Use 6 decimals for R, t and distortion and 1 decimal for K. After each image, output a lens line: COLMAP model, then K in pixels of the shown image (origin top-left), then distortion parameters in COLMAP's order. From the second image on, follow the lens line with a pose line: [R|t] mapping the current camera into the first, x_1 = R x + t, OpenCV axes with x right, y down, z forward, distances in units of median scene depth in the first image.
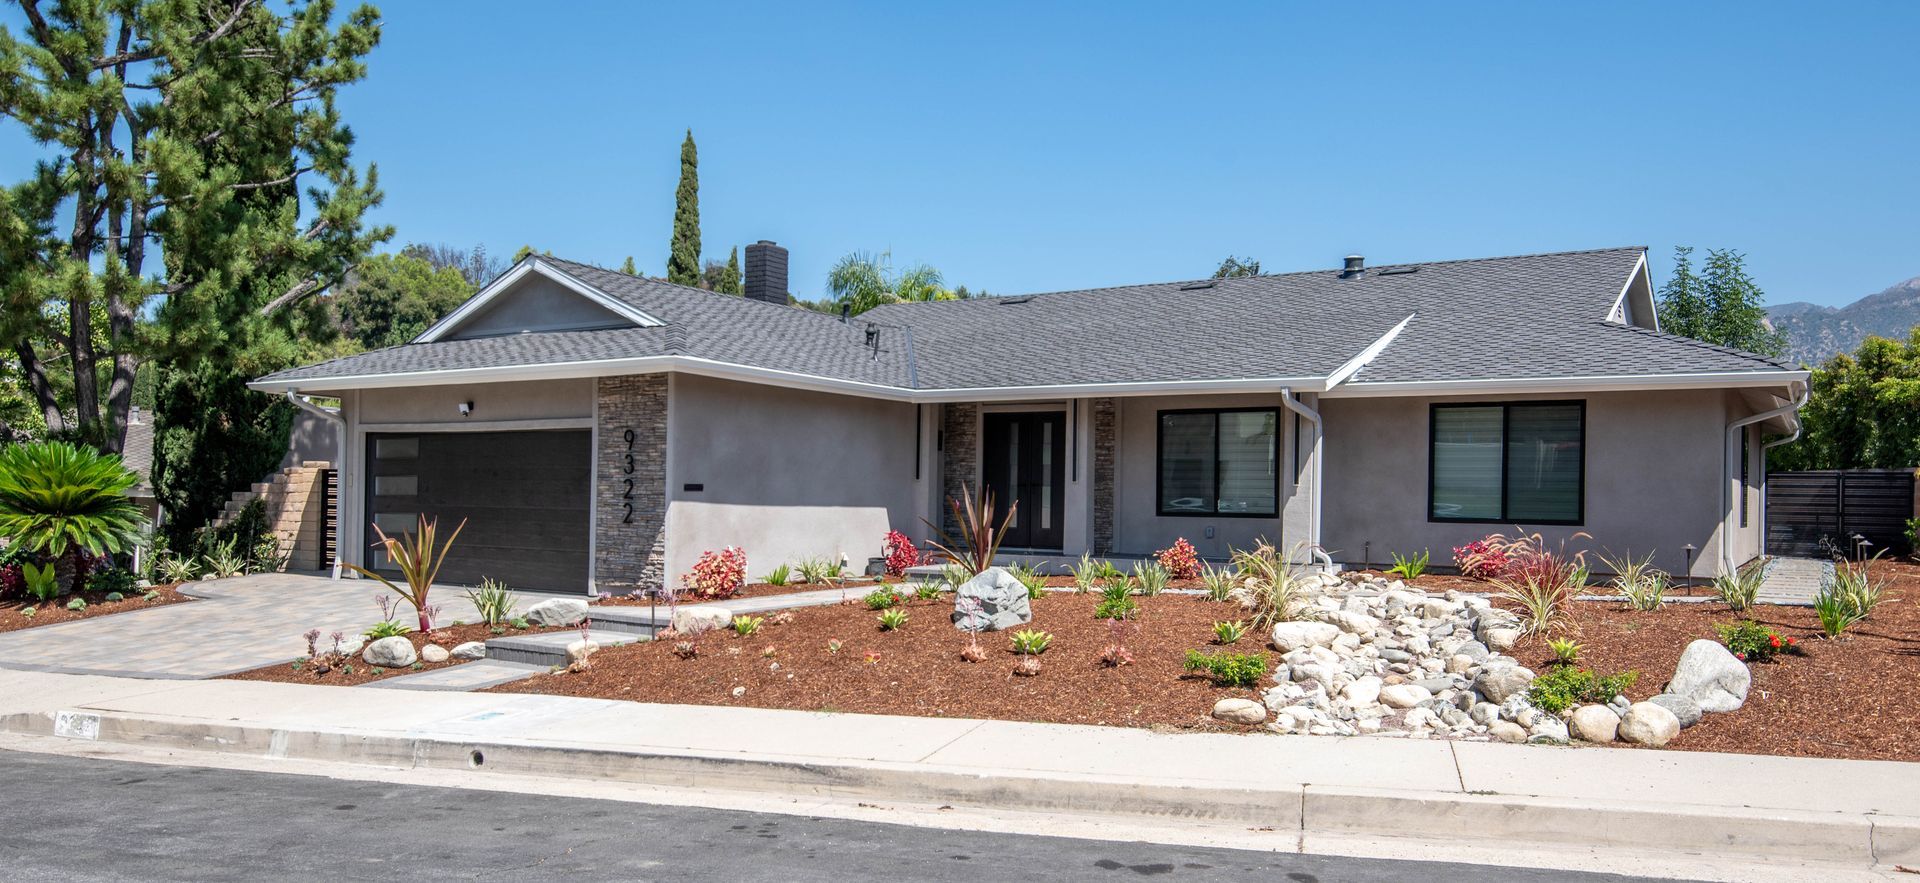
lens RADIAL K [[1309.8, 0, 1009.0], [0, 1309.8, 477.7], [0, 0, 1]] dist [0.039329, 0.005305]
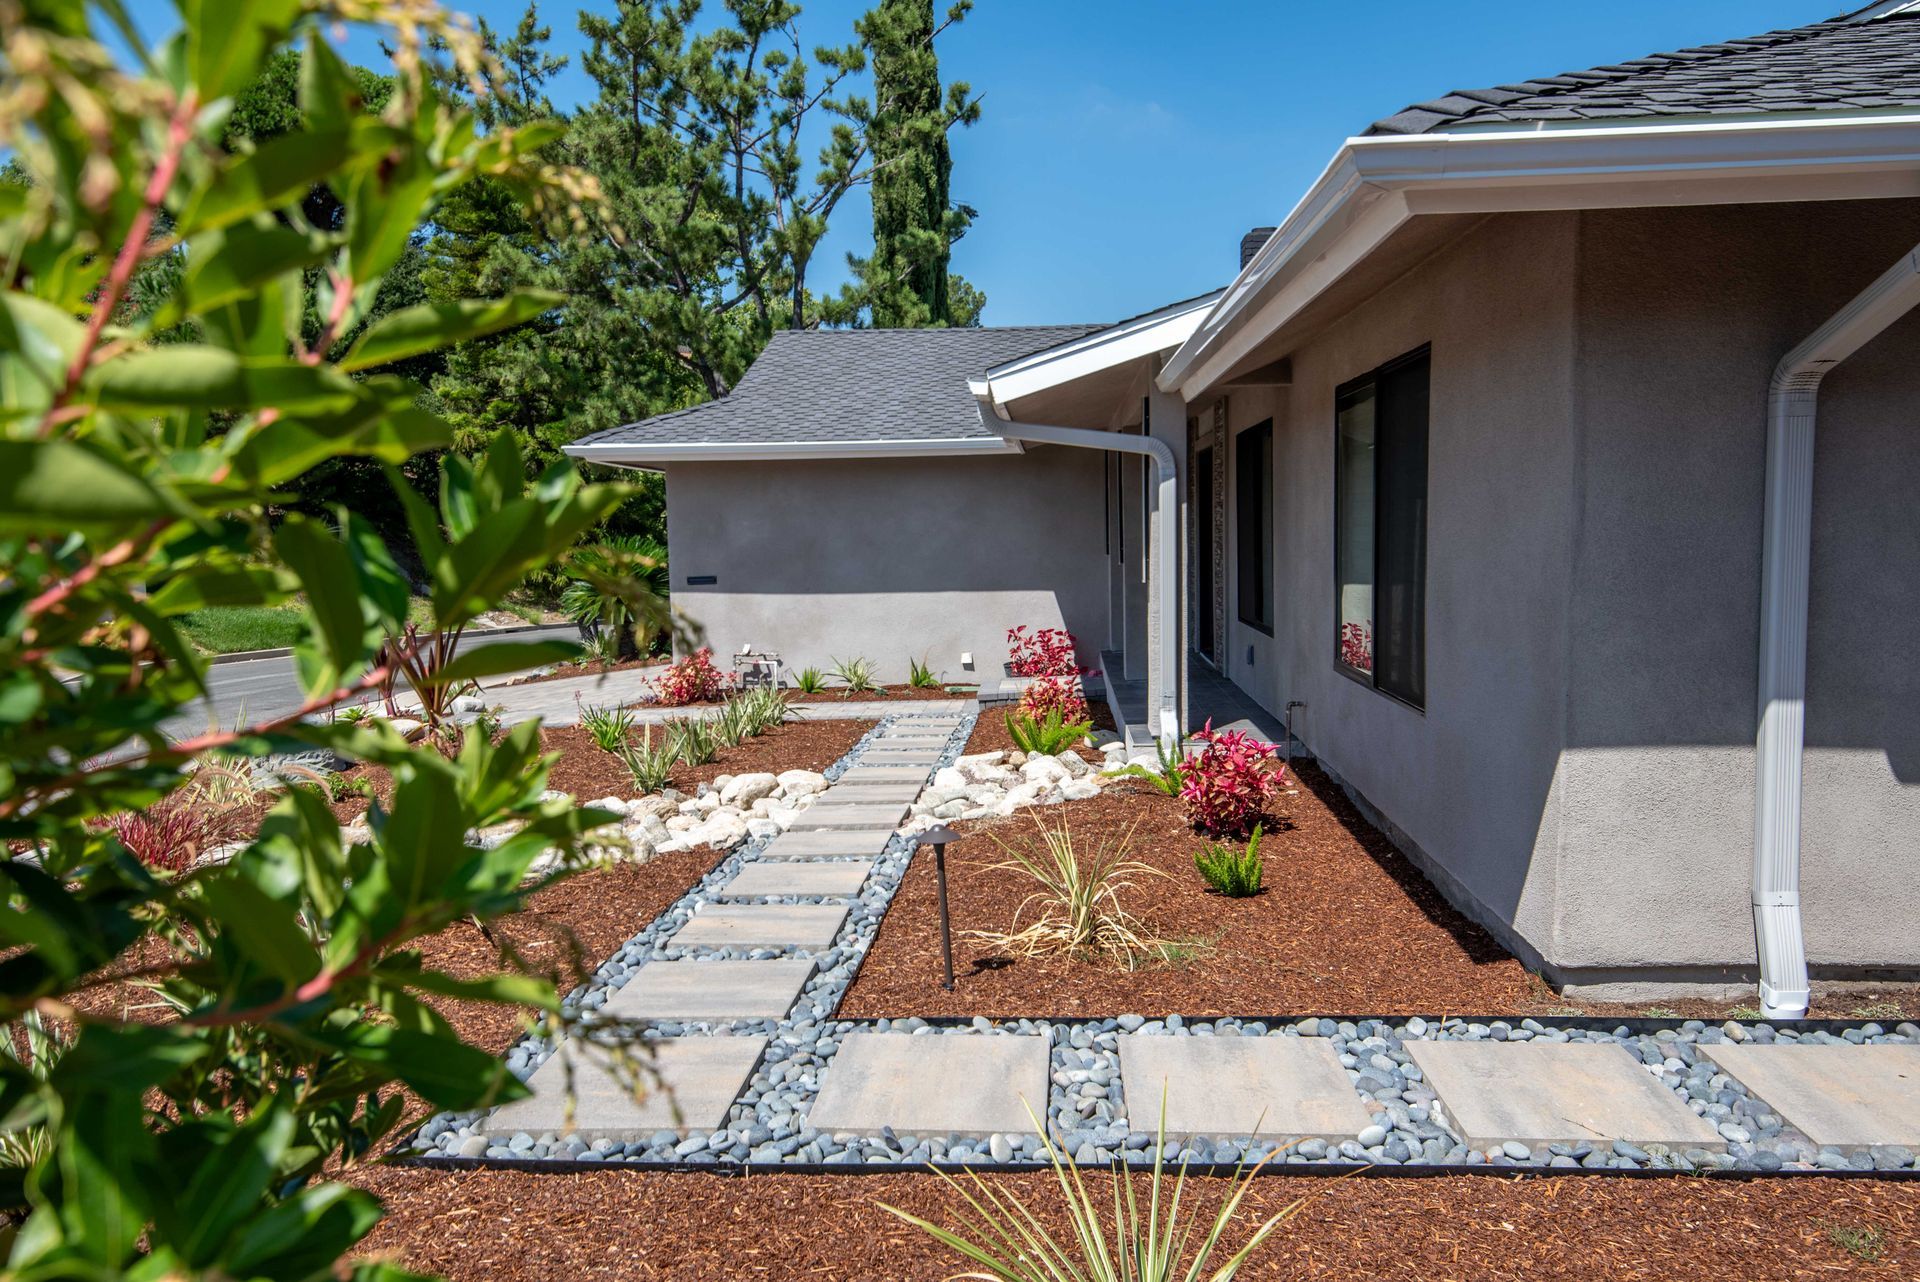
lens RADIAL K [[1317.0, 0, 997.3], [0, 1317.0, 675.2], [0, 0, 1]] dist [0.029348, 0.004788]
pose [[0.496668, 0.071399, -0.864999, 0.622898], [0.044622, 0.993192, 0.107601, -0.015474], [0.866793, -0.092040, 0.490101, 0.673572]]
